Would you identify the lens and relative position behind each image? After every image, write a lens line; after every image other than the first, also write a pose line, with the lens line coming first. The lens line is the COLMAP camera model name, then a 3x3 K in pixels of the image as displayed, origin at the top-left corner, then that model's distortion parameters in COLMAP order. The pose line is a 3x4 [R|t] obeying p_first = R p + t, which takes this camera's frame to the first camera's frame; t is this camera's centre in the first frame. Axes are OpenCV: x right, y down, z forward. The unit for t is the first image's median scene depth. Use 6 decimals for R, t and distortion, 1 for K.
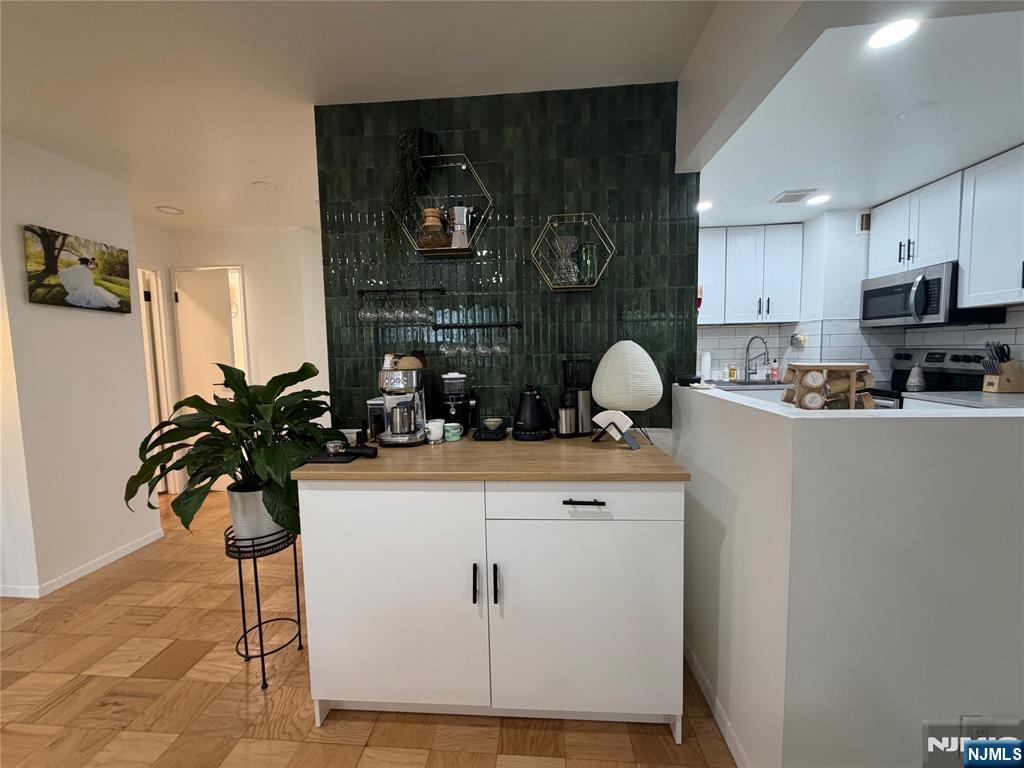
lens RADIAL K [[408.5, 0, 513.3], [0, 408.5, 382.5], [0, 0, 1]] dist [-0.002575, 0.000821]
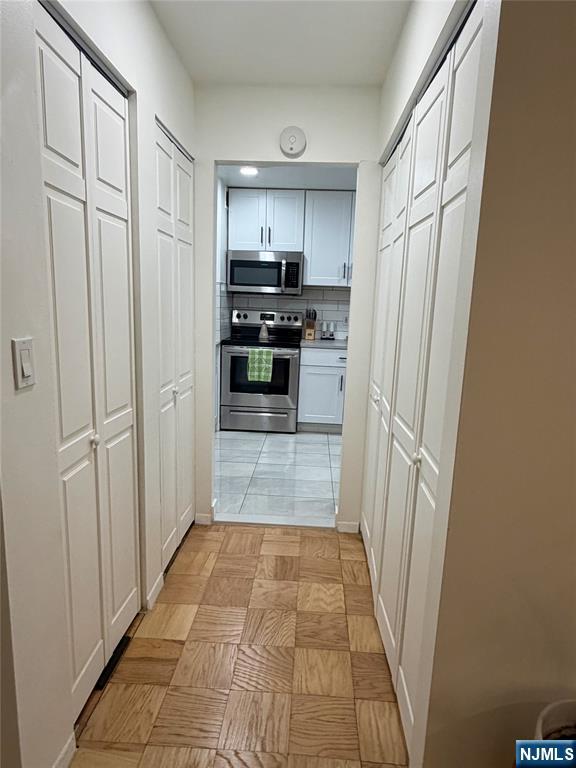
lens RADIAL K [[444.9, 0, 288.7], [0, 444.9, 380.8], [0, 0, 1]] dist [-0.003259, -0.000120]
pose [[-0.025228, -0.152980, 0.987907, -0.848271], [0.047085, 0.986943, 0.154033, -0.129703], [-0.998572, 0.050402, -0.017696, 1.609328]]
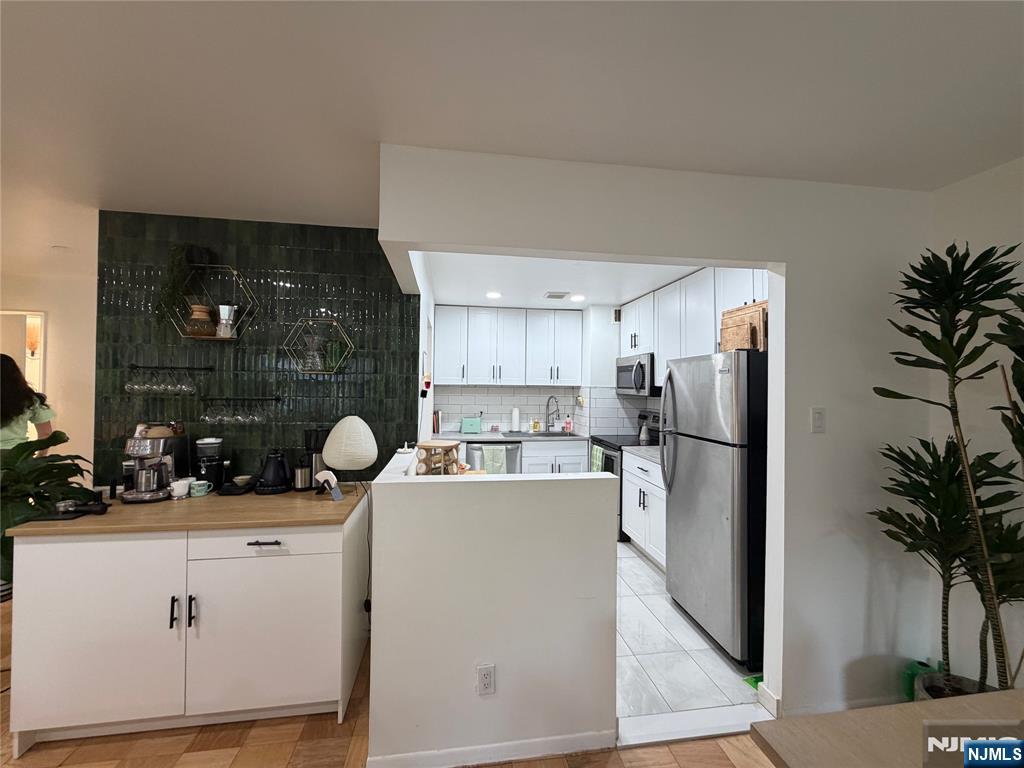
lens RADIAL K [[408.5, 0, 515.5], [0, 408.5, 382.2], [0, 0, 1]] dist [-0.002575, 0.000821]
pose [[0.974812, 0.033777, 0.220456, 0.456063], [-0.014266, 0.995884, -0.089504, -0.092039], [-0.222572, 0.084105, 0.971282, -0.386070]]
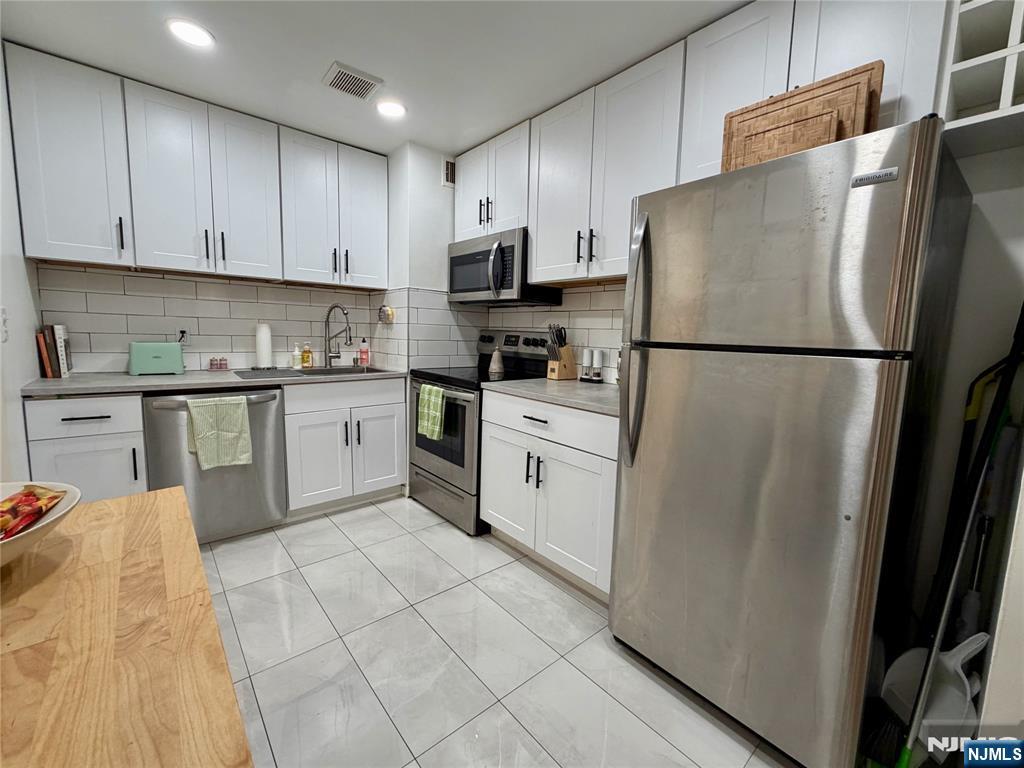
lens RADIAL K [[408.5, 0, 508.5], [0, 408.5, 382.6], [0, 0, 1]] dist [-0.002575, 0.000821]
pose [[0.709672, -0.044973, 0.703095, 0.647668], [0.011189, 0.998554, 0.052578, -0.026078], [-0.704443, -0.029446, 0.709149, 0.598080]]
